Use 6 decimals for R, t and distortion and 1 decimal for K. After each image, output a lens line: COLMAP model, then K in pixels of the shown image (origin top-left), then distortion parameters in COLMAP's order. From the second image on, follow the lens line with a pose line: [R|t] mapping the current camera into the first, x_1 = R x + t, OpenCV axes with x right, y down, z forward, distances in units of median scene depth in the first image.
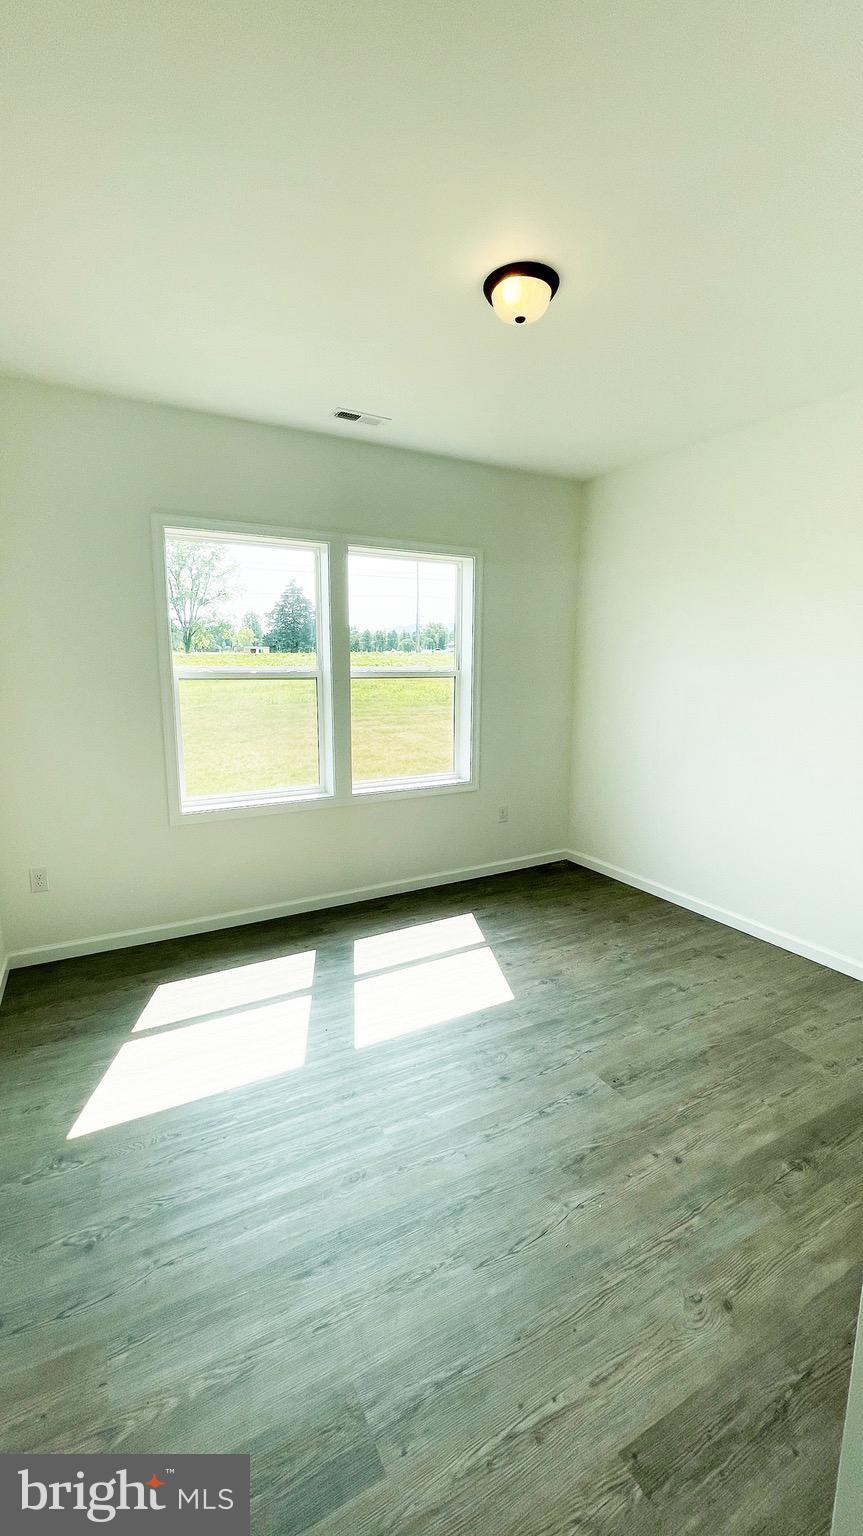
lens RADIAL K [[622.9, 0, 431.7], [0, 622.9, 773.7], [0, 0, 1]] dist [0.002528, -0.000293]
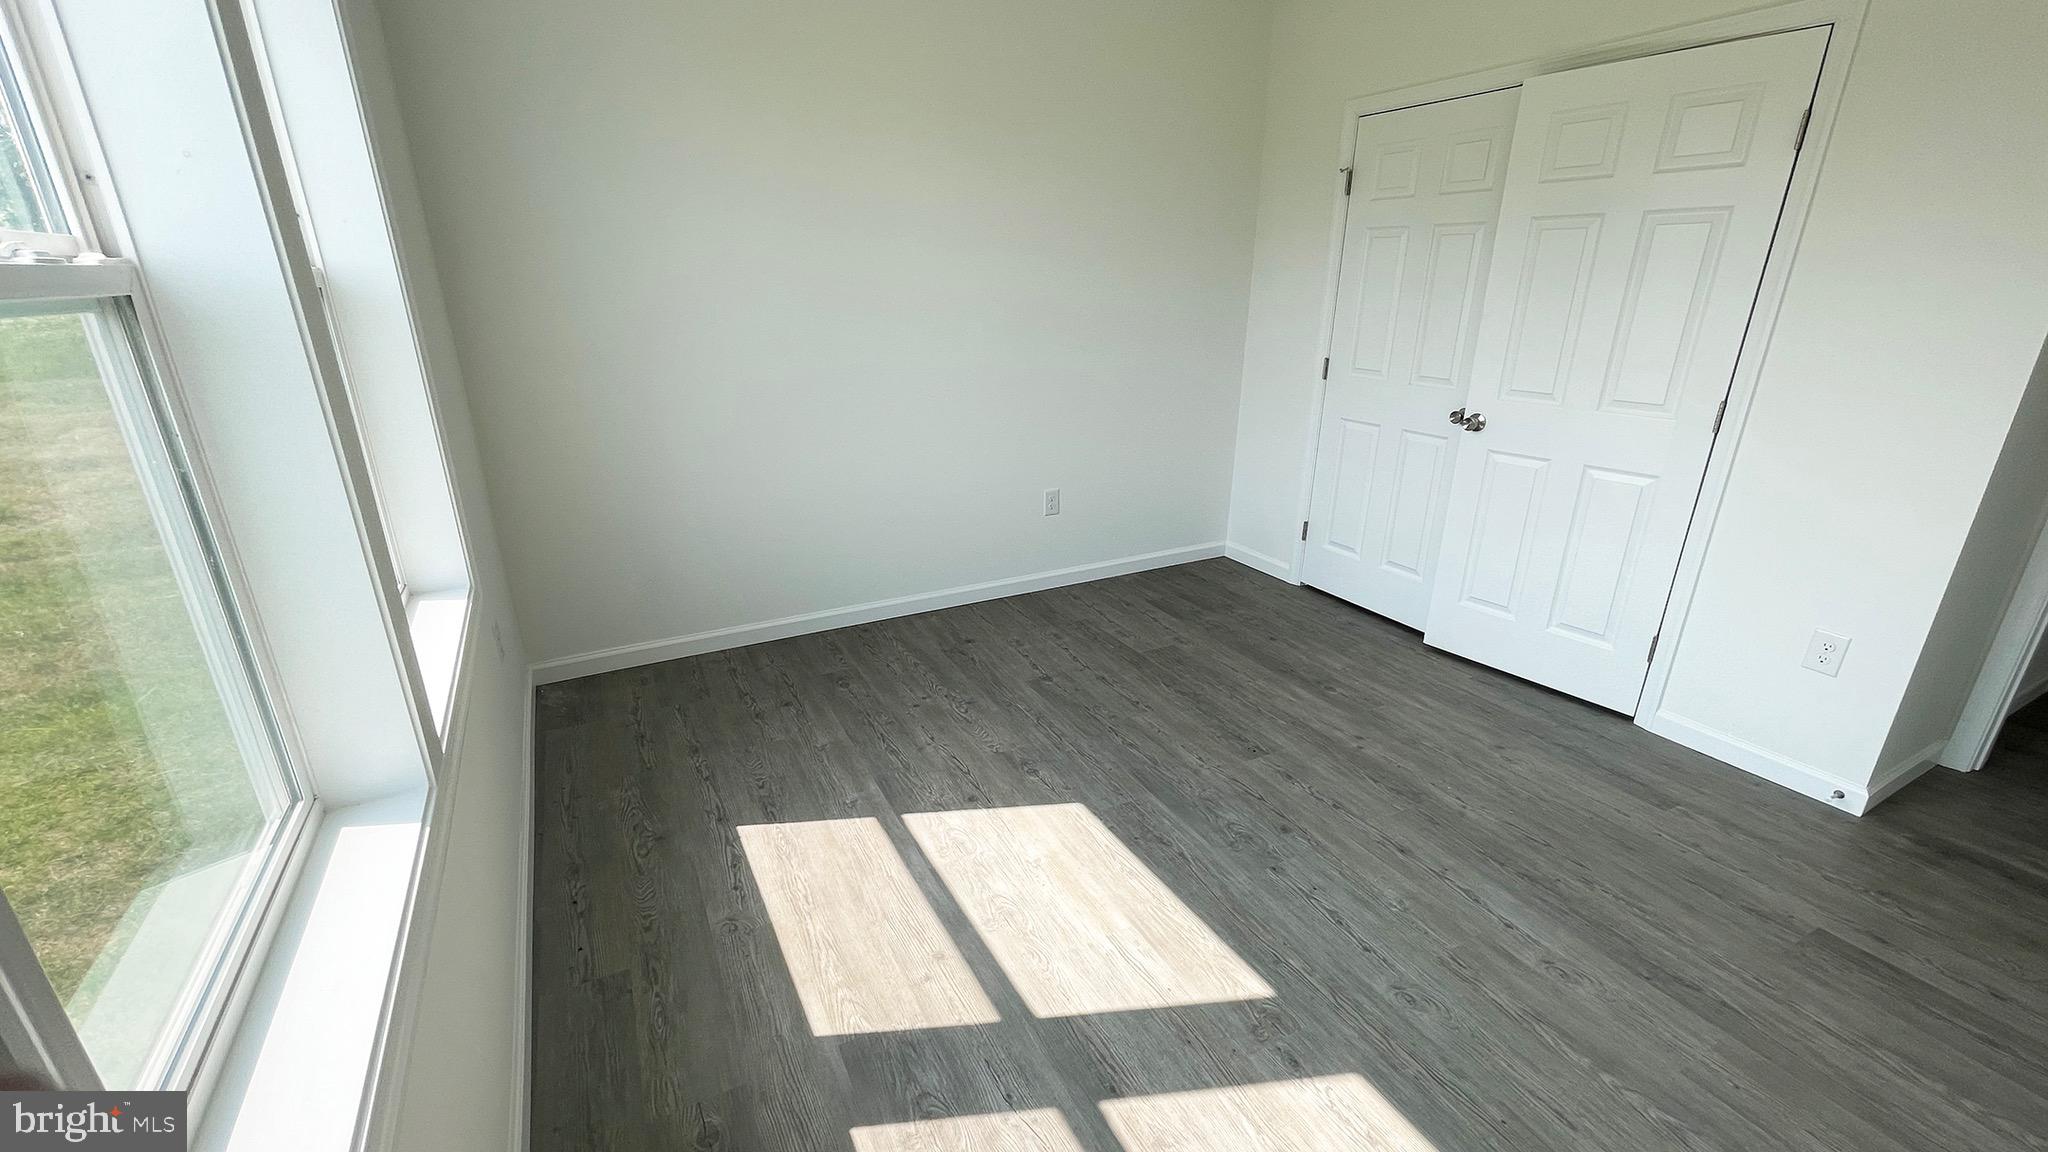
lens RADIAL K [[830.5, 0, 1015.3], [0, 830.5, 578.5], [0, 0, 1]] dist [0.002528, -0.000293]
pose [[0.015973, -0.346831, 0.937792, -0.533493], [0.173277, 0.924680, 0.339030, -0.138825], [-0.984744, 0.157082, 0.074867, 0.881601]]
